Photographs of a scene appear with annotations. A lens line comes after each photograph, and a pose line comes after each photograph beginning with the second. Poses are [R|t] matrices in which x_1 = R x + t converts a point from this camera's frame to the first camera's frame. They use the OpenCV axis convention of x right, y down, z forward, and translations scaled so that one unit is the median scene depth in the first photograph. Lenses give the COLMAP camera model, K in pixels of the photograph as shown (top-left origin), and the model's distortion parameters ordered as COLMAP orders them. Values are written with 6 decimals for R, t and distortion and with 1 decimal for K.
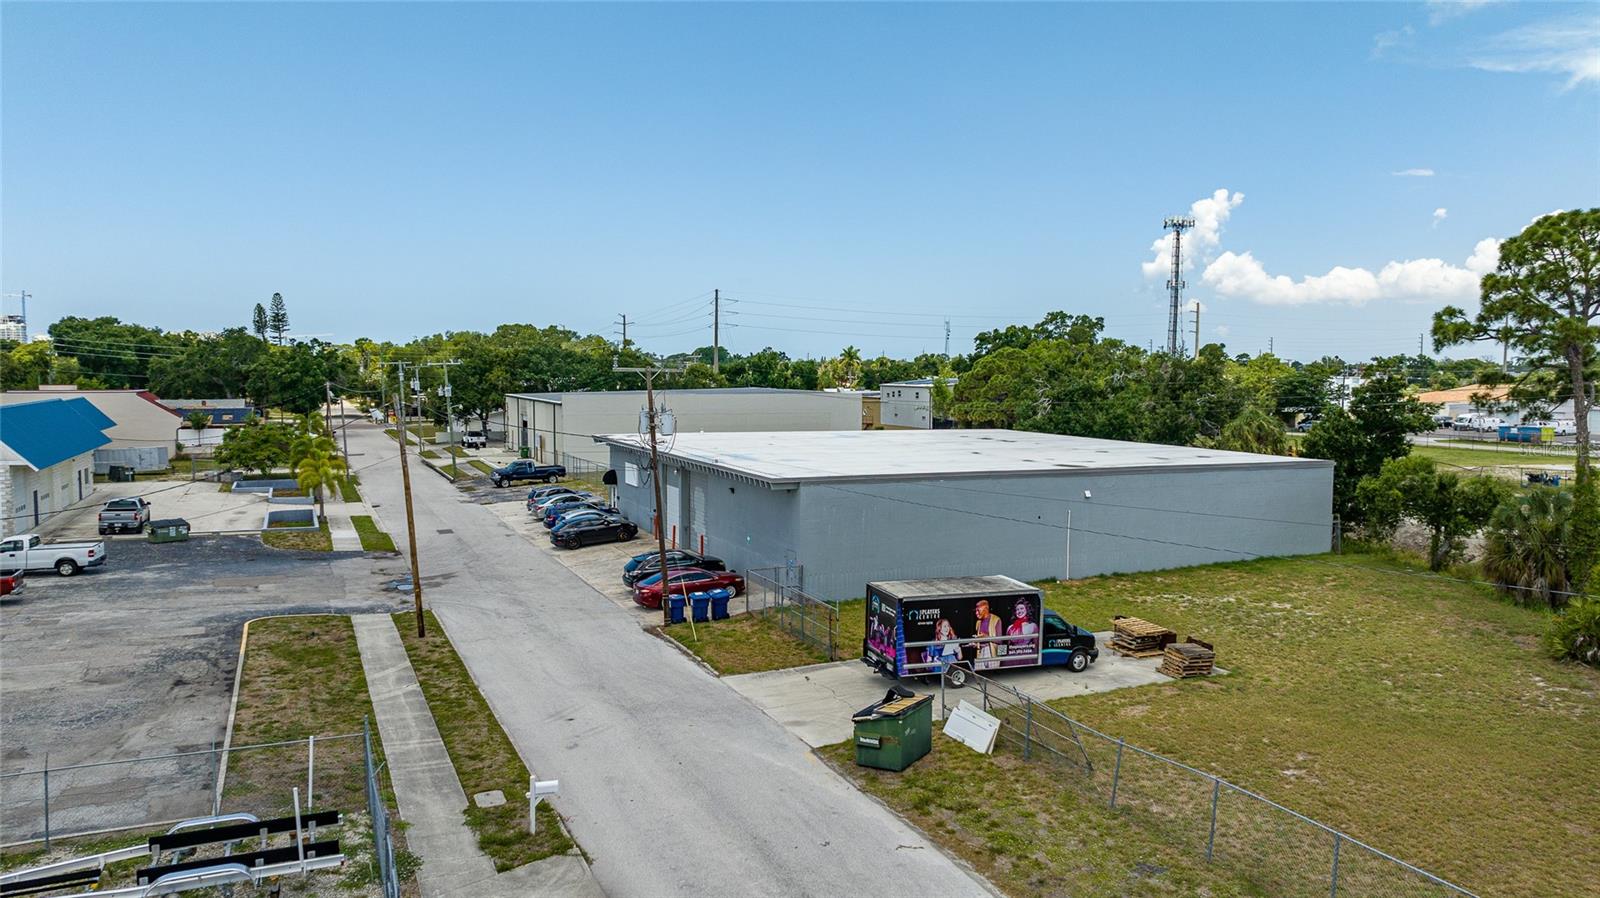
lens RADIAL K [[1138.8, 0, 800.0], [0, 1138.8, 449.0], [0, 0, 1]] dist [-0.041193, 0.049527]
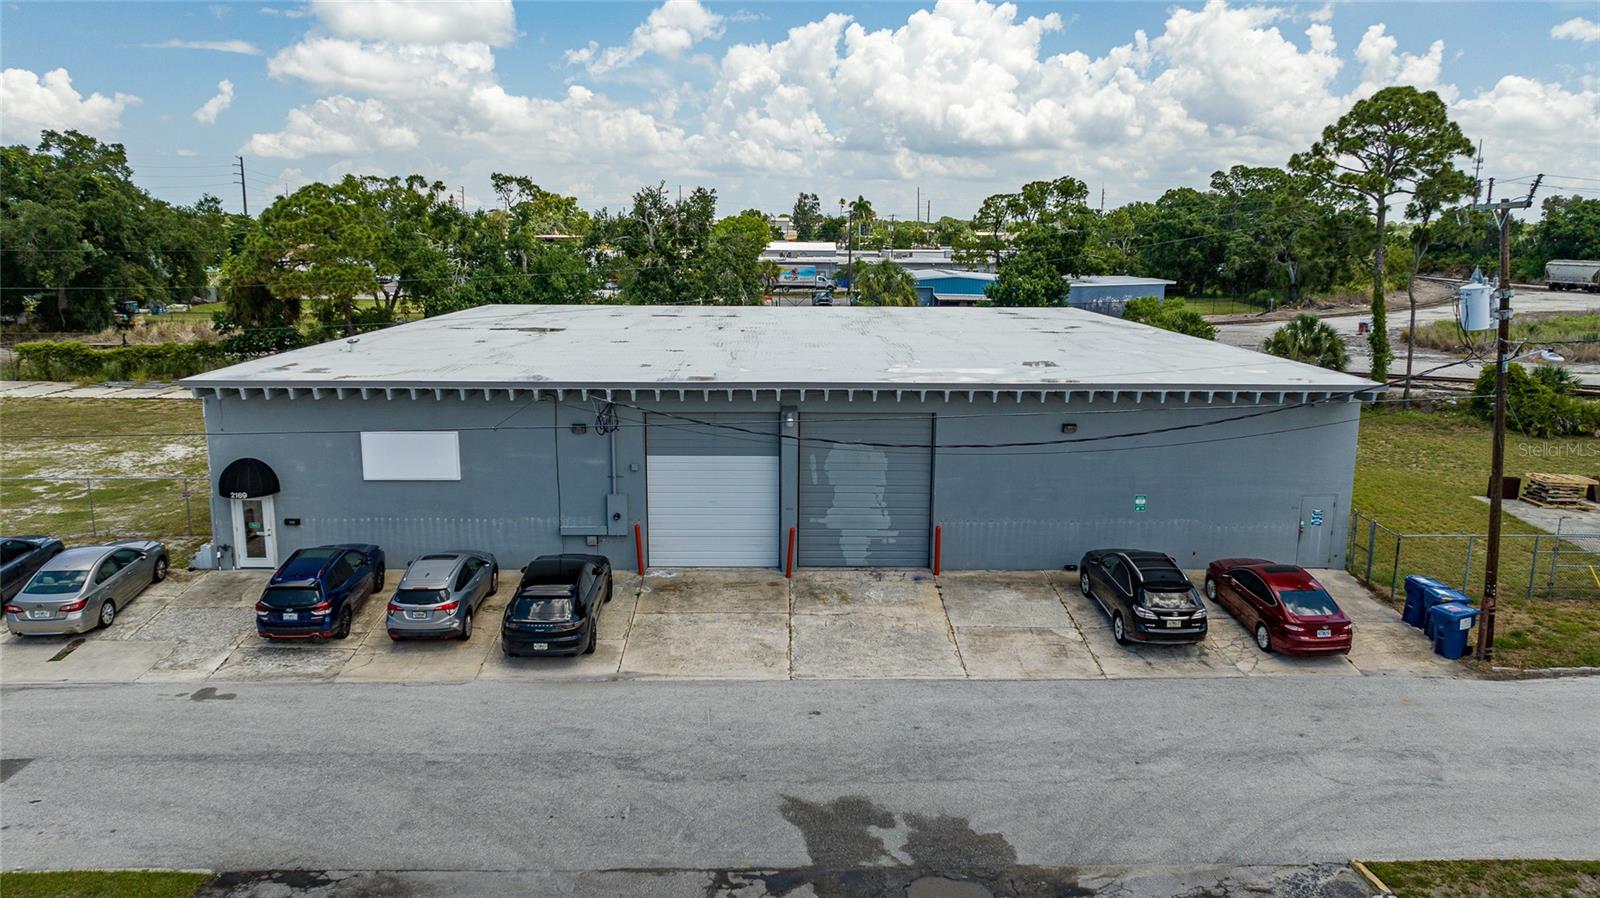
lens RADIAL K [[1138.8, 0, 800.0], [0, 1138.8, 449.0], [0, 0, 1]] dist [-0.041193, 0.049527]
pose [[0.383398, -0.170256, 0.907755, -0.925990], [0.060428, 0.985380, 0.159293, -0.075536], [-0.921604, -0.006219, 0.388081, 1.360410]]
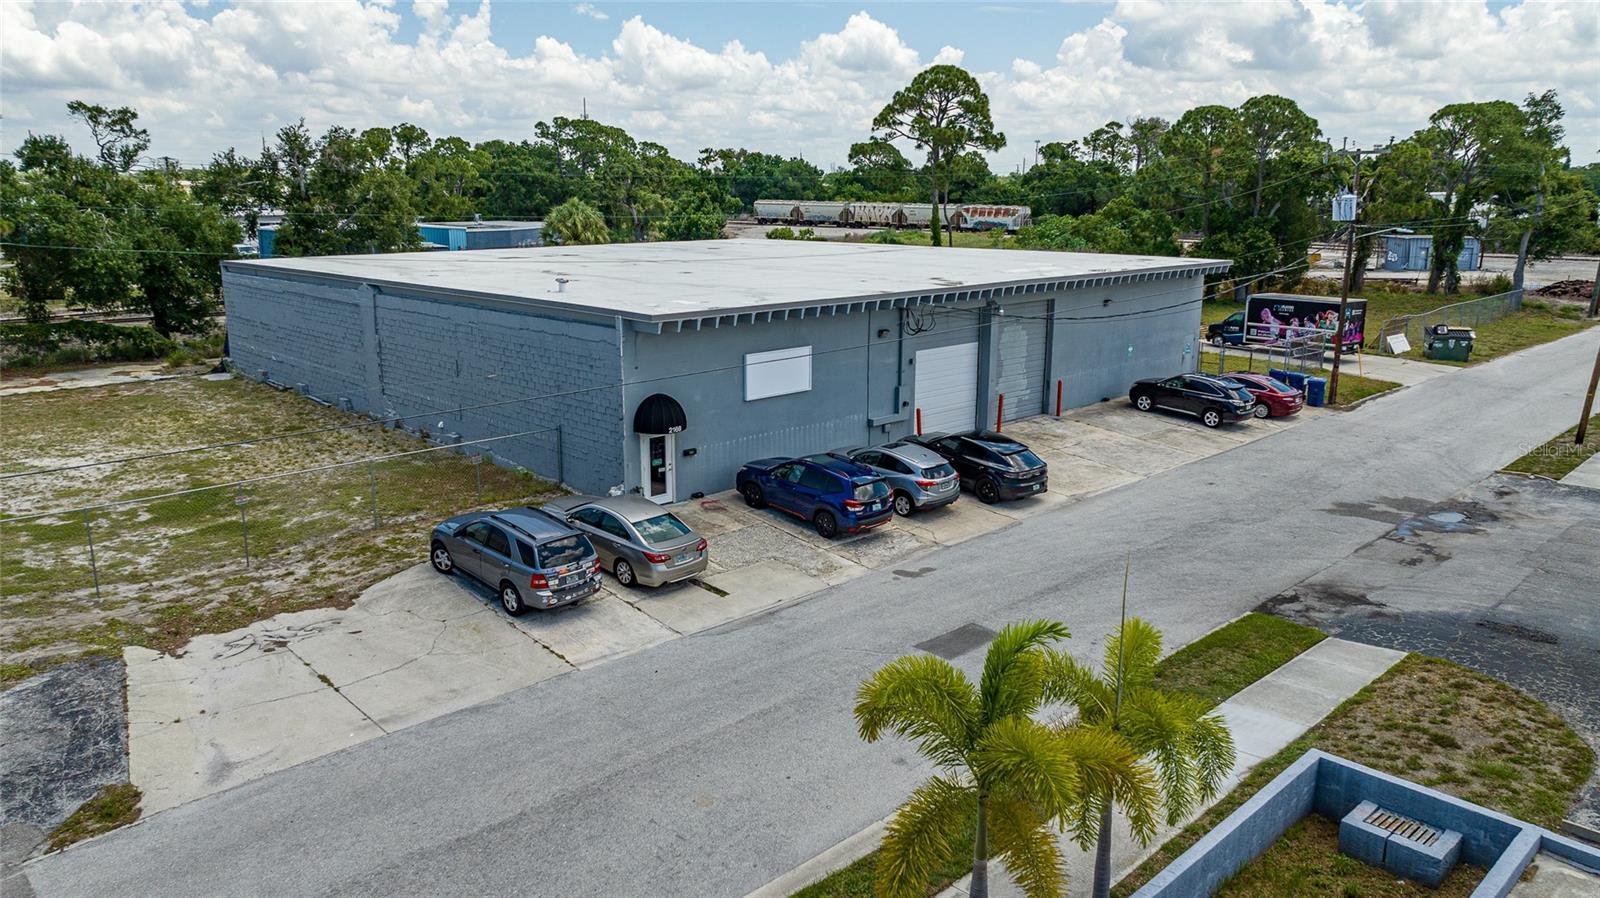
lens RADIAL K [[1134.1, 0, 800.0], [0, 1134.1, 449.0], [0, 0, 1]] dist [-0.018614, -0.001311]
pose [[-0.340937, -0.211918, 0.915889, -1.126331], [0.068921, 0.966005, 0.249169, -0.120506], [-0.937557, 0.148074, -0.314741, 2.220874]]
